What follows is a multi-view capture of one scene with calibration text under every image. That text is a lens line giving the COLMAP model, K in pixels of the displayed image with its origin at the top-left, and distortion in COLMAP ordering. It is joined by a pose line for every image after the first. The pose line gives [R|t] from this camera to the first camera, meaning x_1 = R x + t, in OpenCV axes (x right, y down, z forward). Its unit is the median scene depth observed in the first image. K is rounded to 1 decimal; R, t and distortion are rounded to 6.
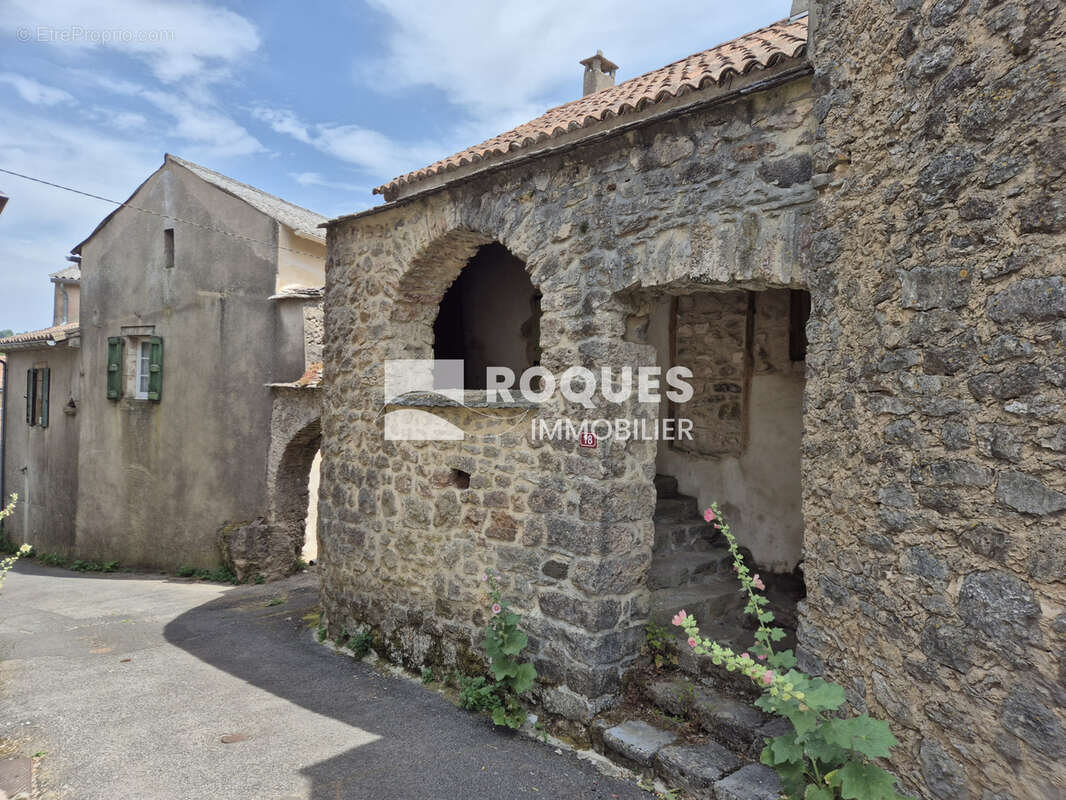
lens RADIAL K [[715.7, 0, 552.6], [0, 715.7, 410.2], [0, 0, 1]] dist [0.071183, -0.059954]
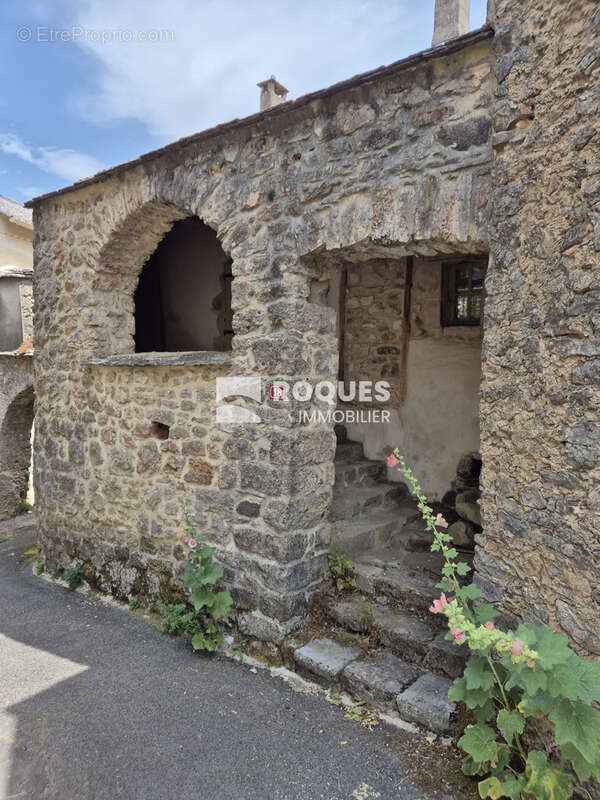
lens RADIAL K [[537.1, 0, 299.8], [0, 537.1, 405.4], [0, 0, 1]] dist [0.071183, -0.059954]
pose [[0.993060, -0.013387, 0.116846, -0.013289], [0.007865, 0.998836, 0.047590, 0.022542], [-0.117348, -0.046341, 0.992009, 0.172718]]
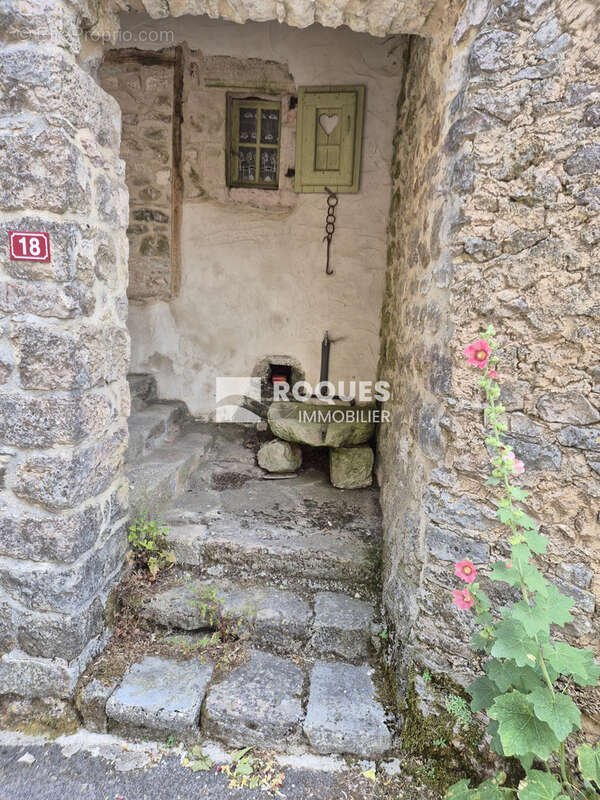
lens RADIAL K [[537.1, 0, 303.3], [0, 537.1, 401.9], [0, 0, 1]] dist [0.071183, -0.059954]
pose [[0.760664, -0.119823, 0.637991, -0.072735], [-0.015951, 0.979070, 0.202899, 0.069682], [-0.648950, -0.164514, 0.742832, 0.530651]]
